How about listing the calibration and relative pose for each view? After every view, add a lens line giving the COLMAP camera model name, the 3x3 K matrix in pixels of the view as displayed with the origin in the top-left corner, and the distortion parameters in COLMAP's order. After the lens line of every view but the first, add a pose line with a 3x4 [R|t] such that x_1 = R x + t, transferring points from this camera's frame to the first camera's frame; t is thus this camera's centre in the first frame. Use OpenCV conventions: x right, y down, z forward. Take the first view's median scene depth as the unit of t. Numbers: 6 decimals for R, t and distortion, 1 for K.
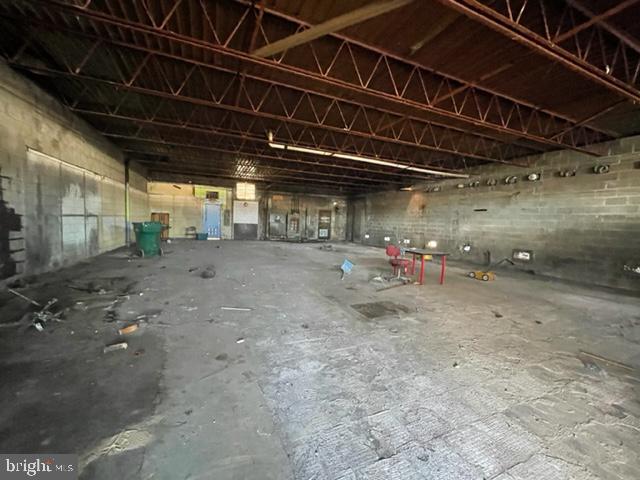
lens RADIAL K [[258.4, 0, 319.4], [0, 258.4, 240.0], [0, 0, 1]] dist [-0.002171, -0.000274]
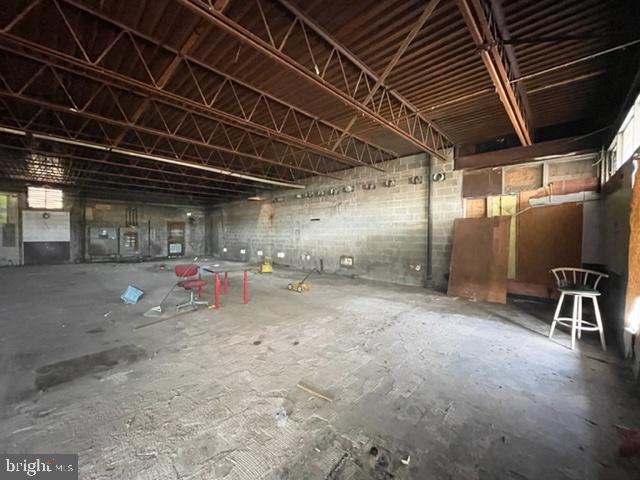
lens RADIAL K [[258.4, 0, 318.9], [0, 258.4, 239.2], [0, 0, 1]] dist [-0.002171, -0.000274]
pose [[0.918017, -0.040877, 0.394430, 0.223575], [0.058685, 0.997725, -0.033185, -0.002736], [-0.392176, 0.053612, 0.918327, 0.048258]]
